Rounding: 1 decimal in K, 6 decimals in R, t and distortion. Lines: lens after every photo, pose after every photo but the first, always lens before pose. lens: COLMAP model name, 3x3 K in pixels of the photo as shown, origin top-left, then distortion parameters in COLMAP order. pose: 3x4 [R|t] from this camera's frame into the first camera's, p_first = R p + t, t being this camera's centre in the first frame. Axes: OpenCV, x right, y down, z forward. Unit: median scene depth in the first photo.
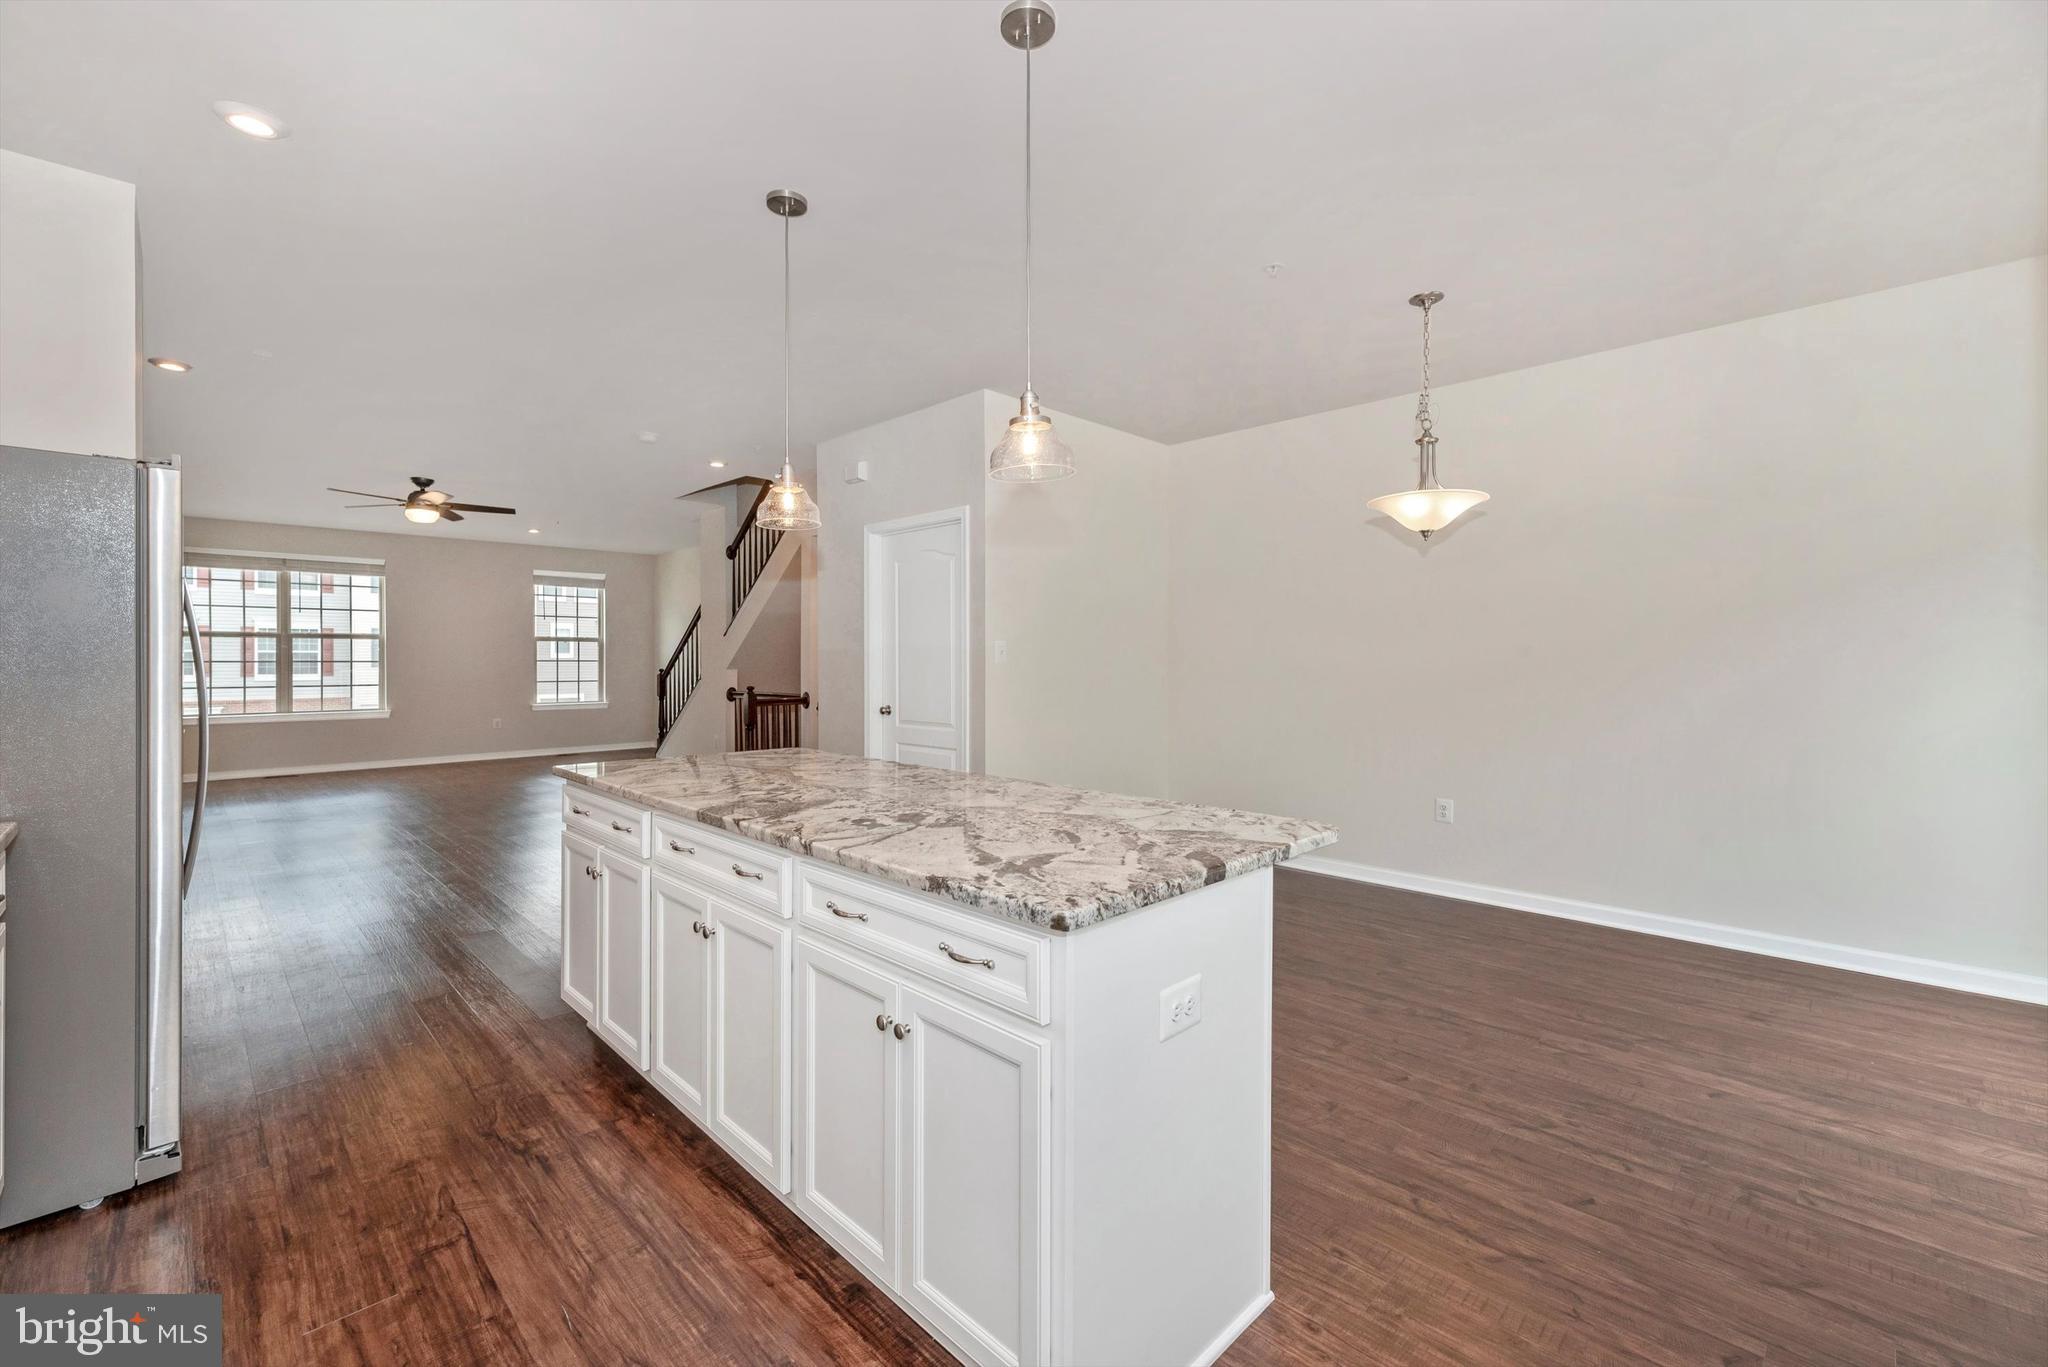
lens RADIAL K [[847.5, 0, 1015.5], [0, 847.5, 670.2], [0, 0, 1]] dist [-0.000243, -0.000048]
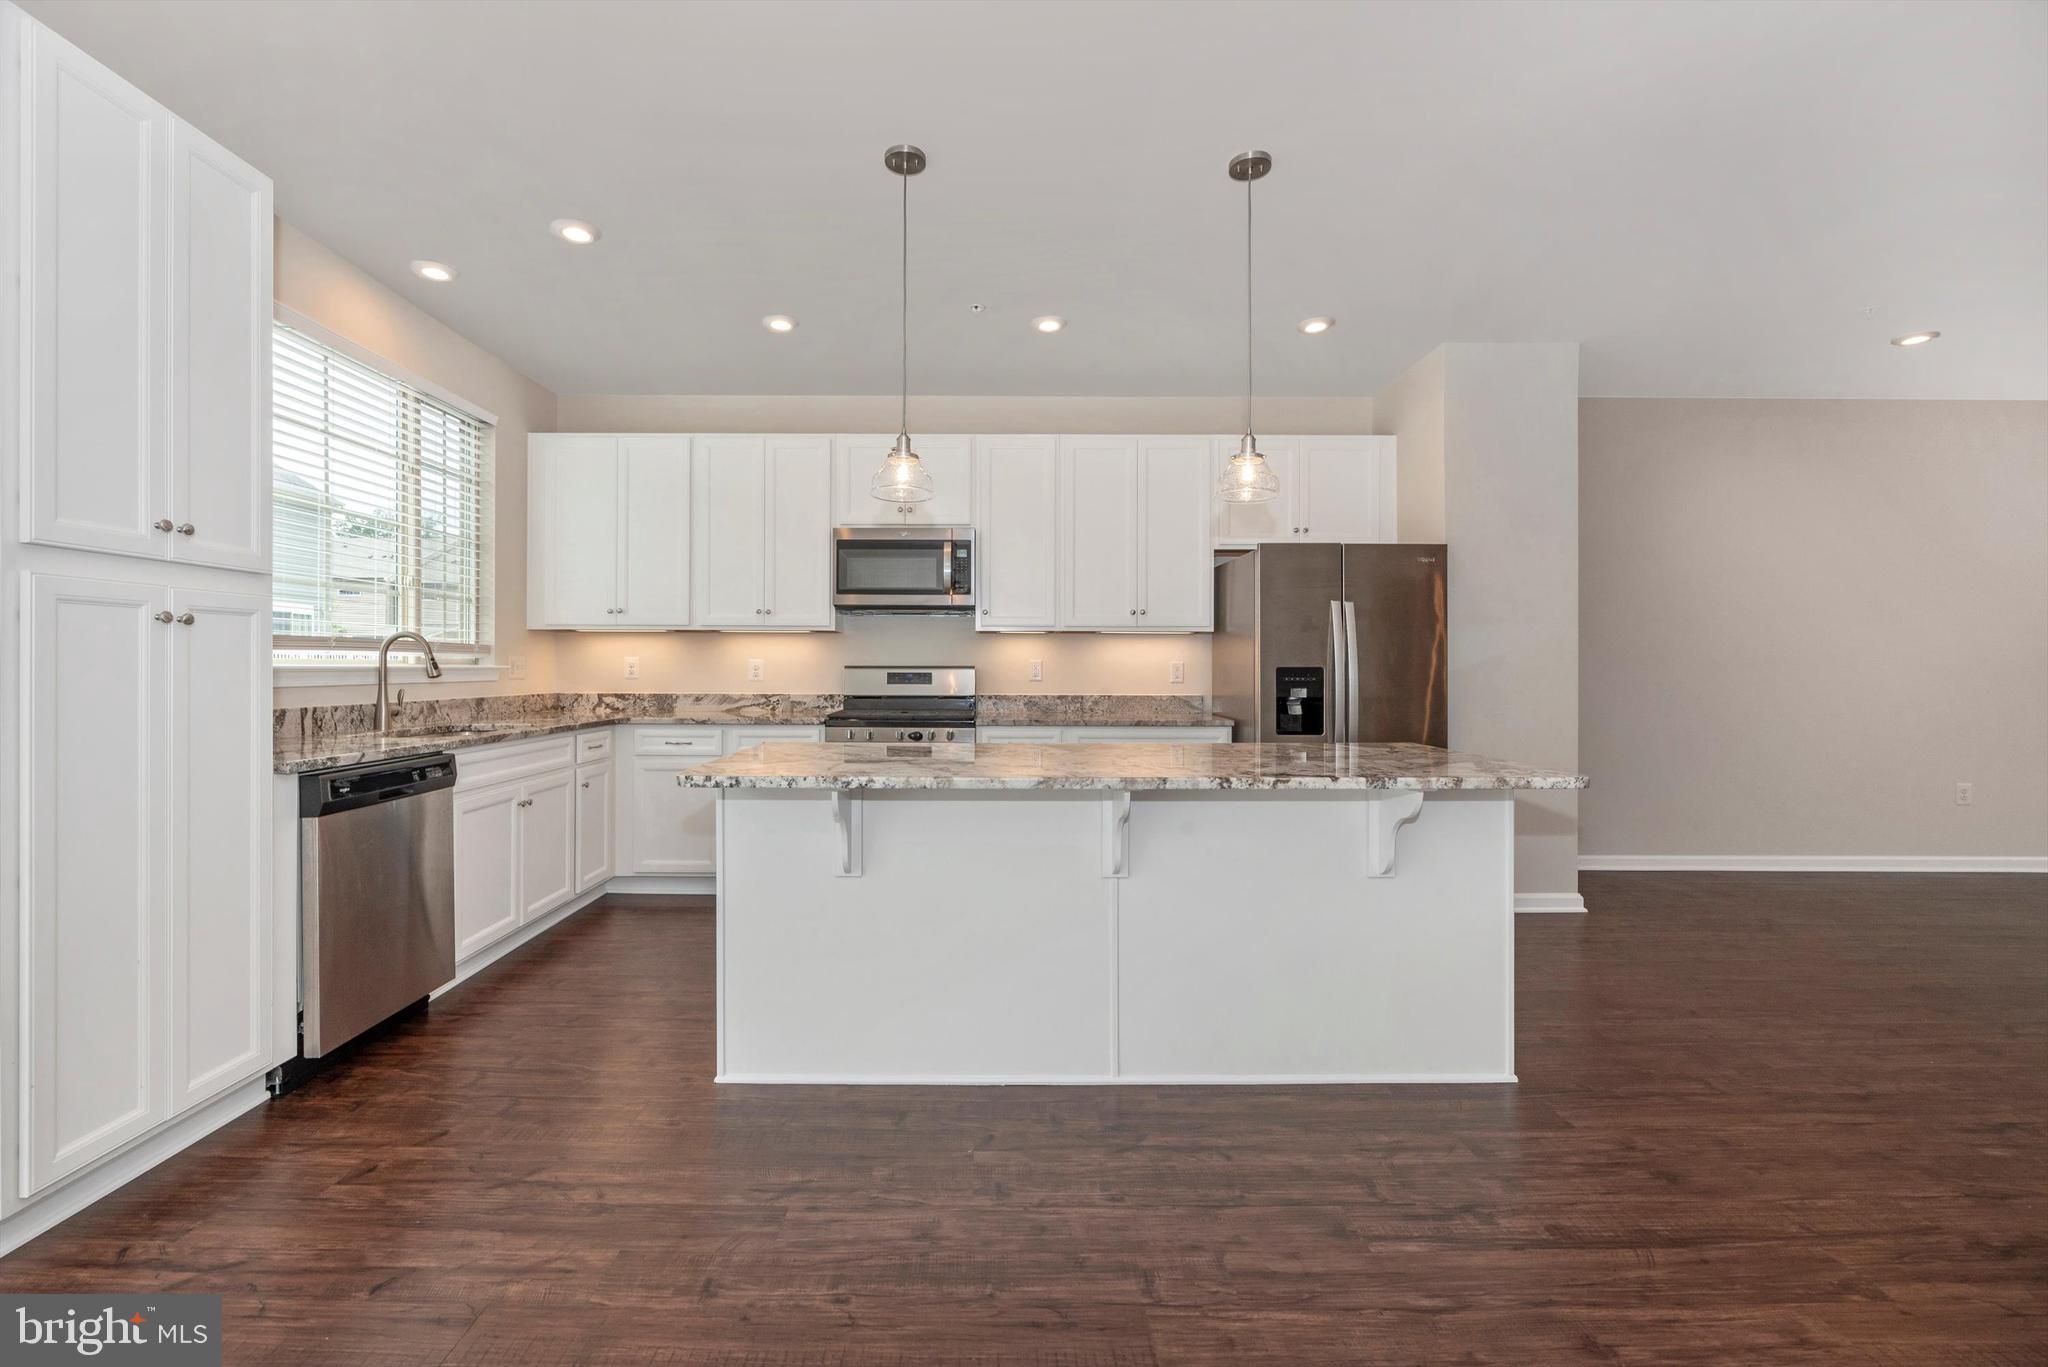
lens RADIAL K [[829.7, 0, 1005.3], [0, 829.7, 669.1], [0, 0, 1]] dist [0.001944, -0.000415]
pose [[-0.695303, -0.003784, -0.718707, 0.727946], [-0.009637, 0.999945, 0.004059, 0.024014], [0.718652, 0.009749, -0.695301, 1.728121]]
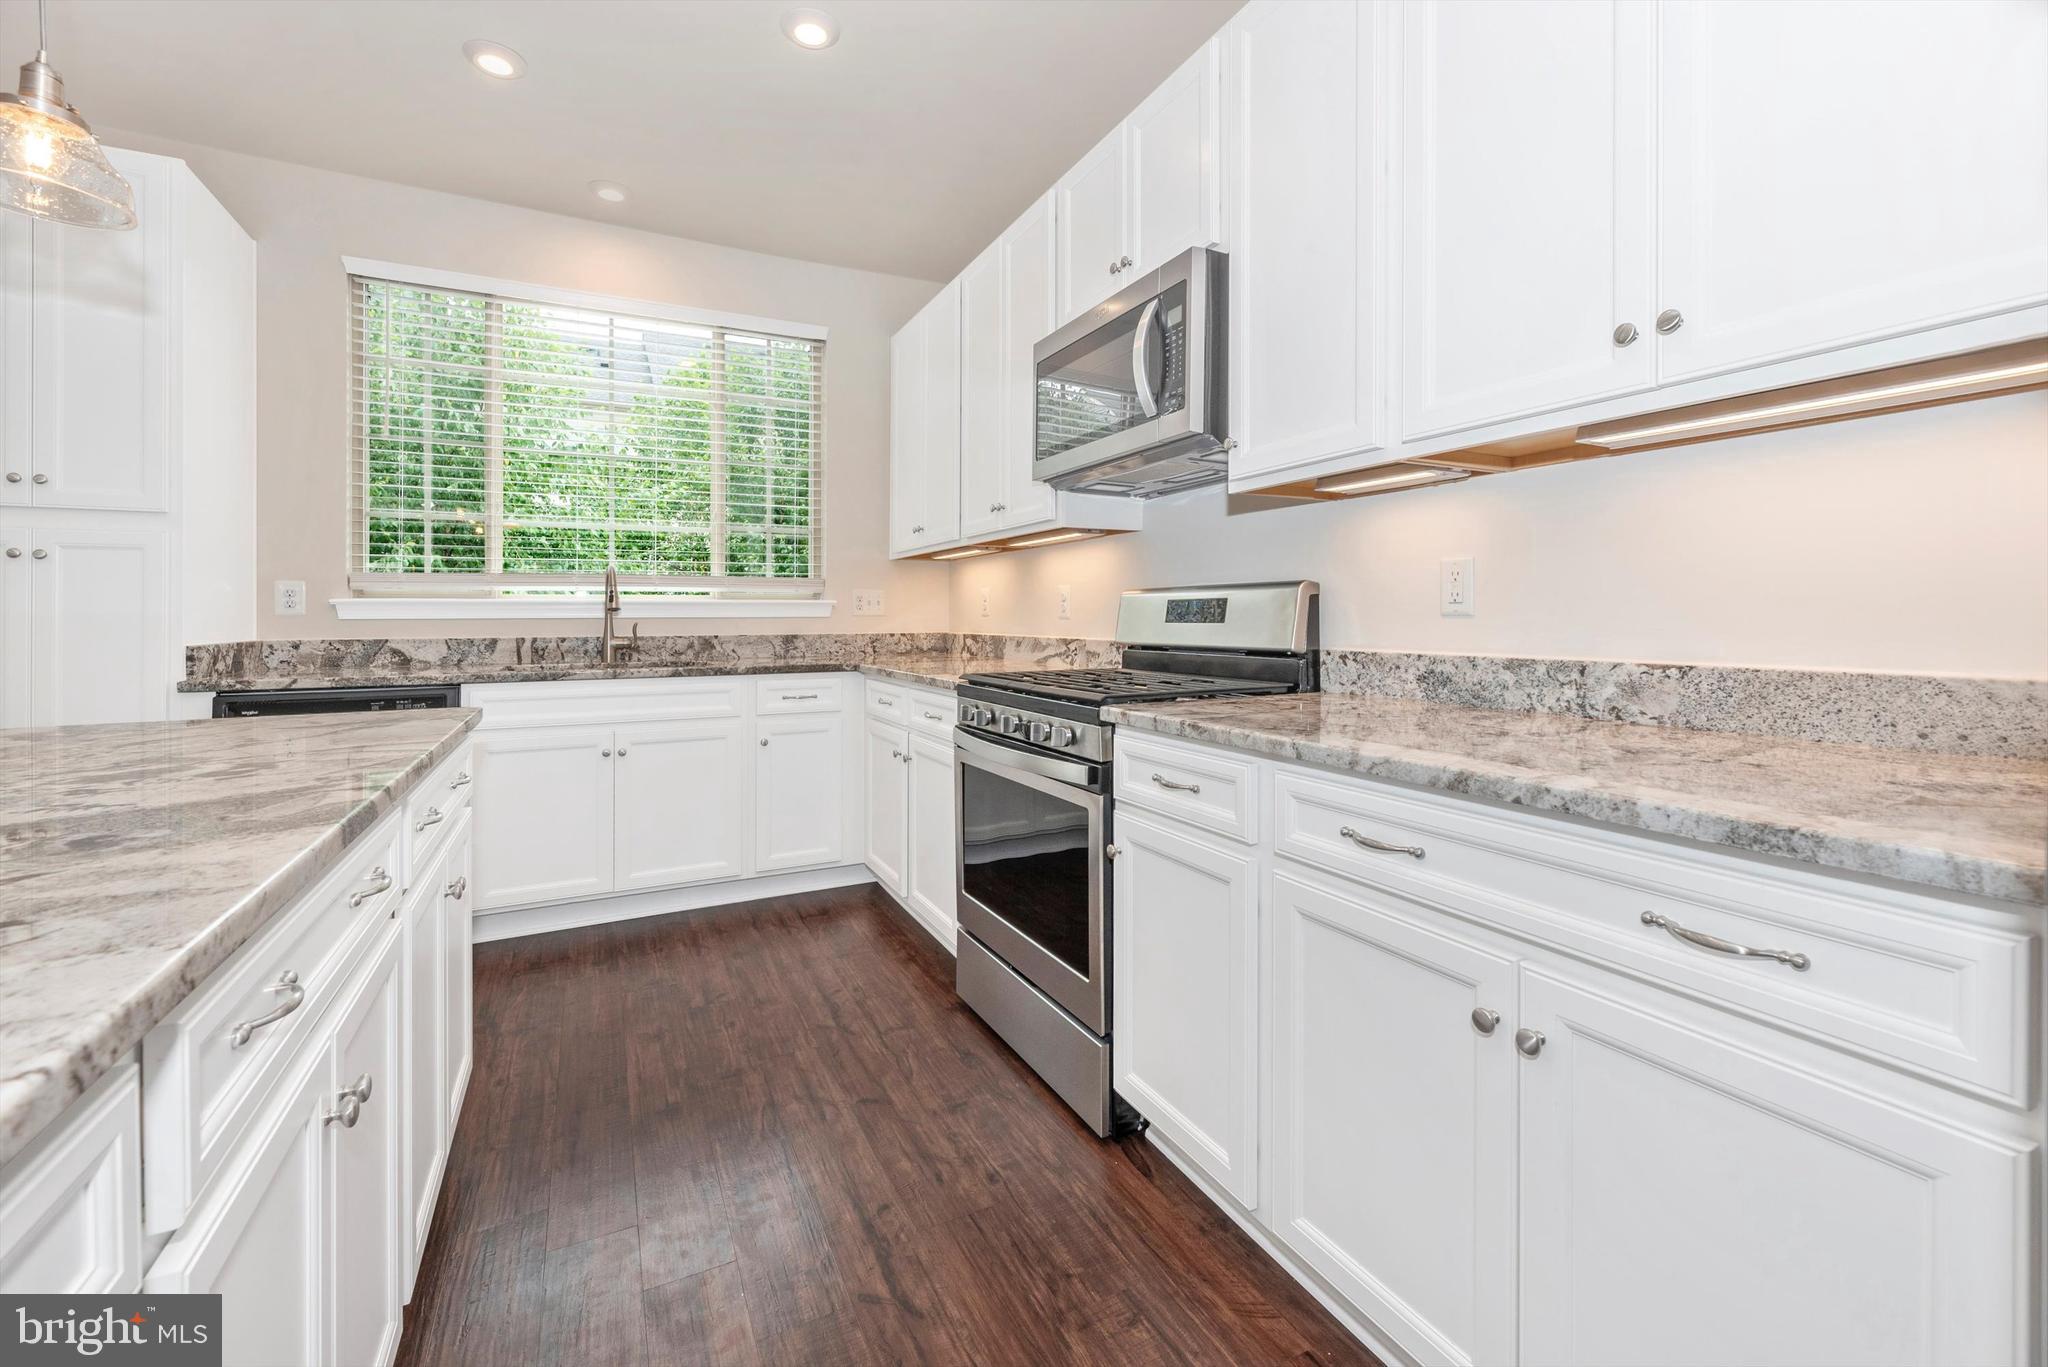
lens RADIAL K [[847.5, 0, 1005.1], [0, 847.5, 643.3], [0, 0, 1]] dist [-0.000243, -0.000048]
pose [[-0.948995, -0.008282, 0.315183, -0.733813], [0.004143, 0.999241, 0.038732, 0.056421], [-0.315265, 0.038062, -0.948240, 1.159275]]
